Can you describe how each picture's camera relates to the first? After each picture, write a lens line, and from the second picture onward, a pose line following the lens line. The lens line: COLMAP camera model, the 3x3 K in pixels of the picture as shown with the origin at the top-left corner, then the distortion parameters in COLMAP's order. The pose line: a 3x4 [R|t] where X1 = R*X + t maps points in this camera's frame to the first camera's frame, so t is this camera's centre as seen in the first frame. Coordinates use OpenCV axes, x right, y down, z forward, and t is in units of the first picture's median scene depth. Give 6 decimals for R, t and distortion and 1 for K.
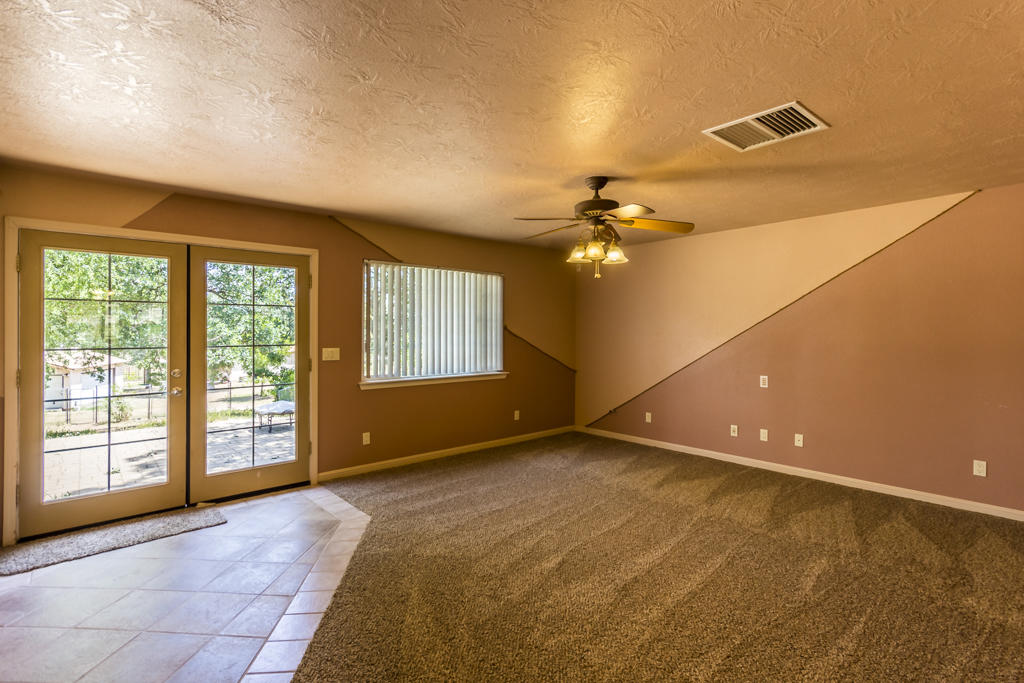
lens RADIAL K [[477.7, 0, 515.7], [0, 477.7, 328.1], [0, 0, 1]] dist [-0.001298, 0.000548]
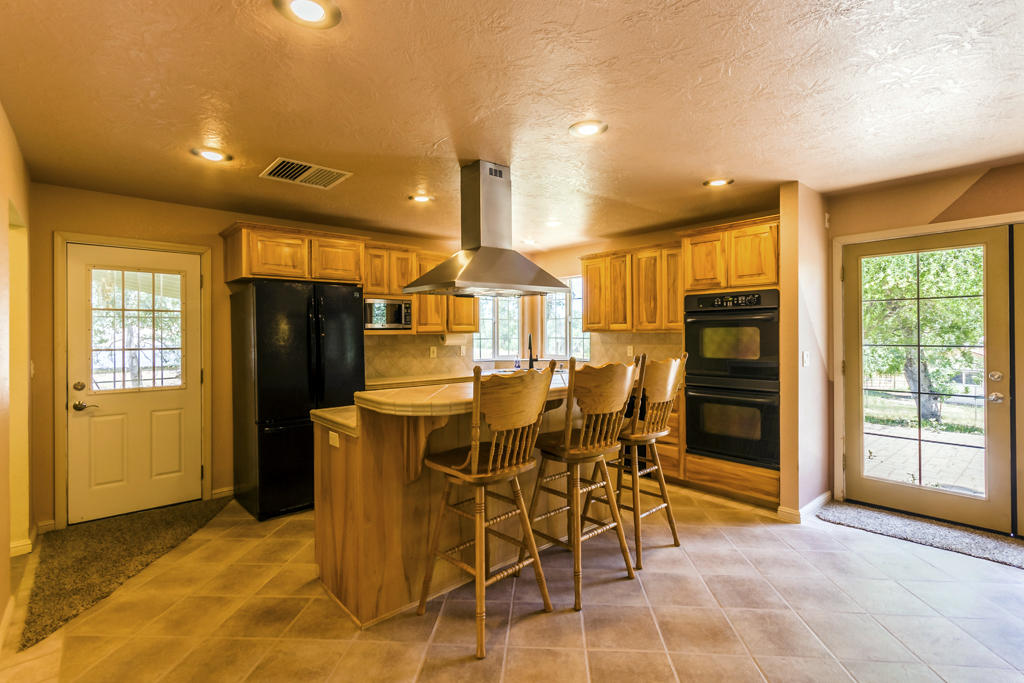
lens RADIAL K [[477.7, 0, 511.9], [0, 477.7, 334.9], [0, 0, 1]] dist [-0.001298, 0.000548]
pose [[-0.003626, 0.006045, -0.999975, 0.179506], [0.015604, 0.999860, 0.005988, 0.000147], [0.999872, -0.015582, -0.003720, 0.146424]]
